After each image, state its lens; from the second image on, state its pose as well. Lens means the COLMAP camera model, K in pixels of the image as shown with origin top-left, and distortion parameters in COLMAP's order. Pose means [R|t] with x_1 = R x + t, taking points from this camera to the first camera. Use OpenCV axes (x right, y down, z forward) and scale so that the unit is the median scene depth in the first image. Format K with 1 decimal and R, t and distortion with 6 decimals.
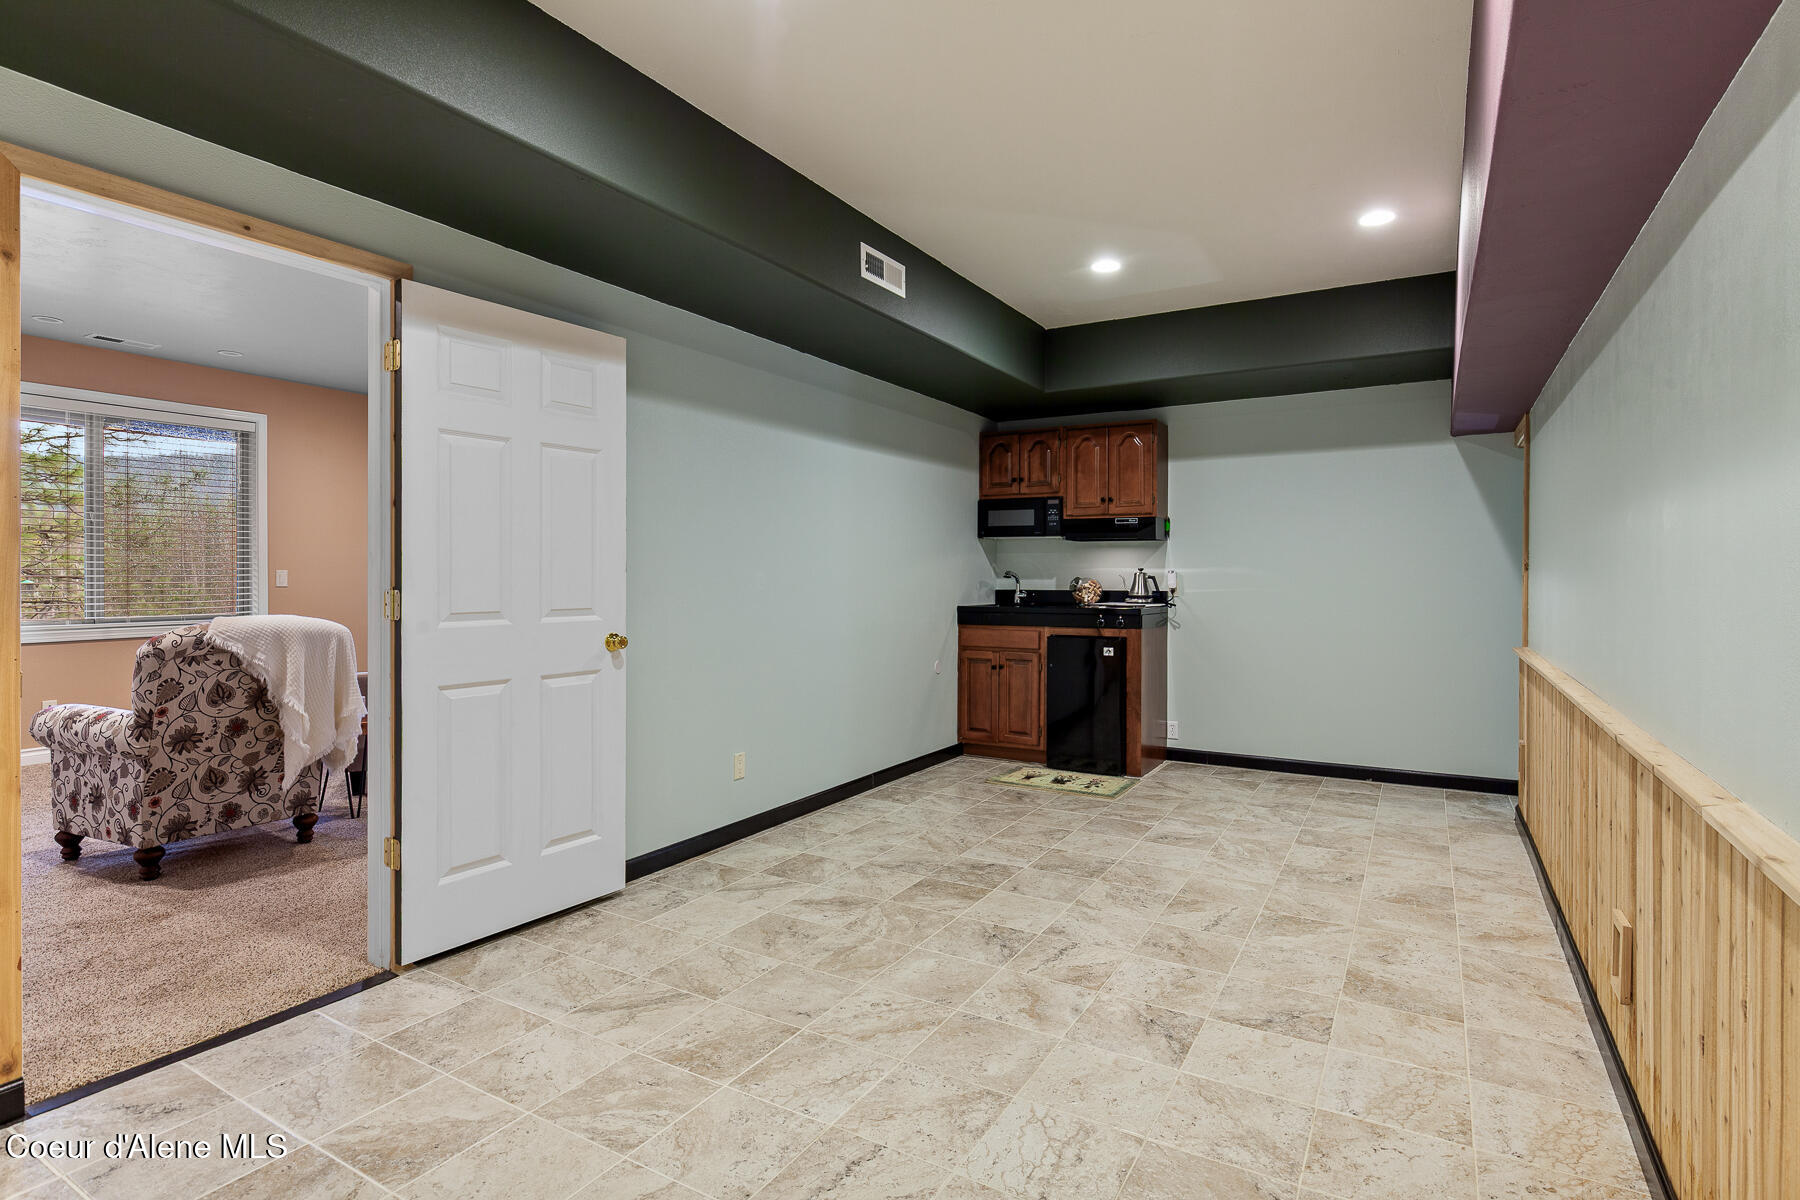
lens RADIAL K [[896.4, 0, 905.3], [0, 896.4, 581.7], [0, 0, 1]] dist [-0.000439, 0.000591]
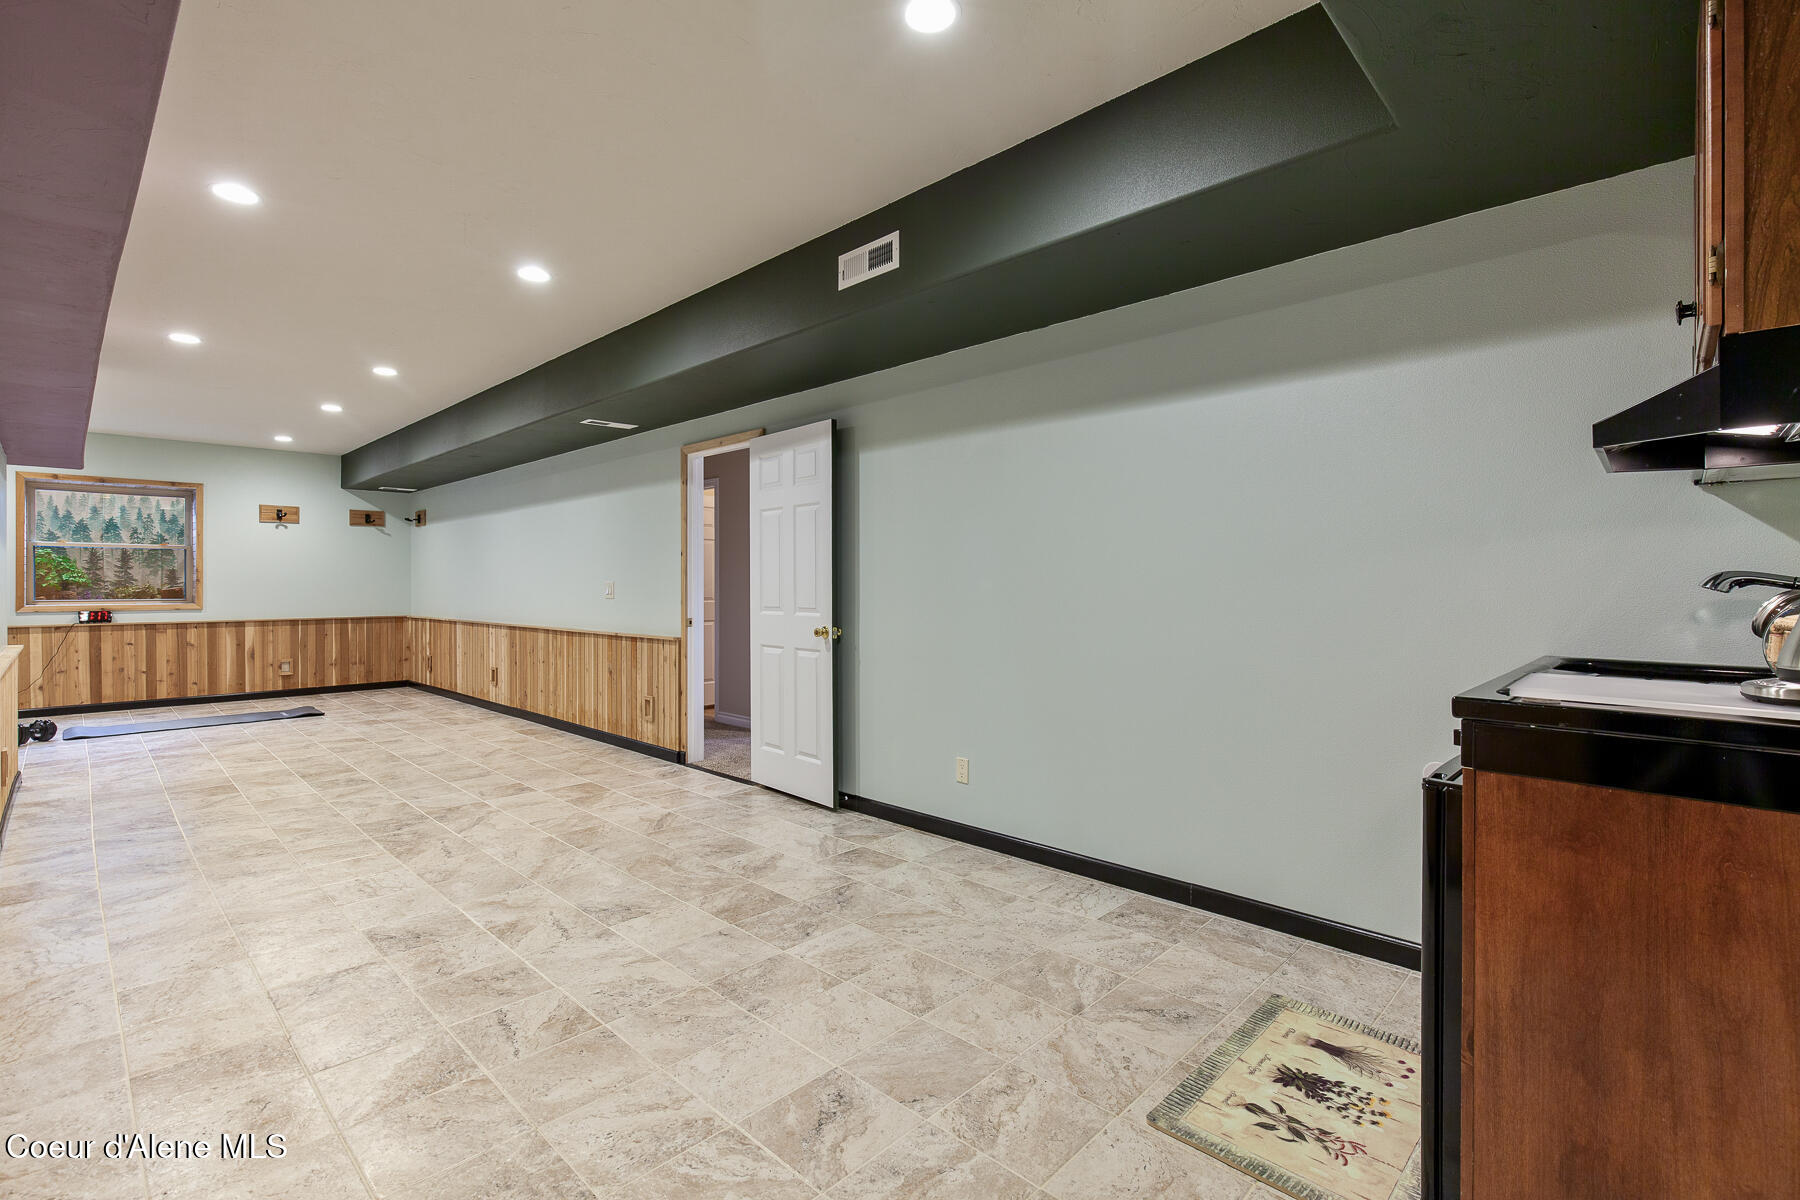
lens RADIAL K [[809.1, 0, 902.2], [0, 809.1, 589.3], [0, 0, 1]] dist [0.007043, 0.000466]
pose [[-0.232315, 0.005208, -0.972627, 0.941872], [-0.003589, 0.999974, 0.006212, -0.008896], [0.972634, 0.004933, -0.232290, 1.477473]]
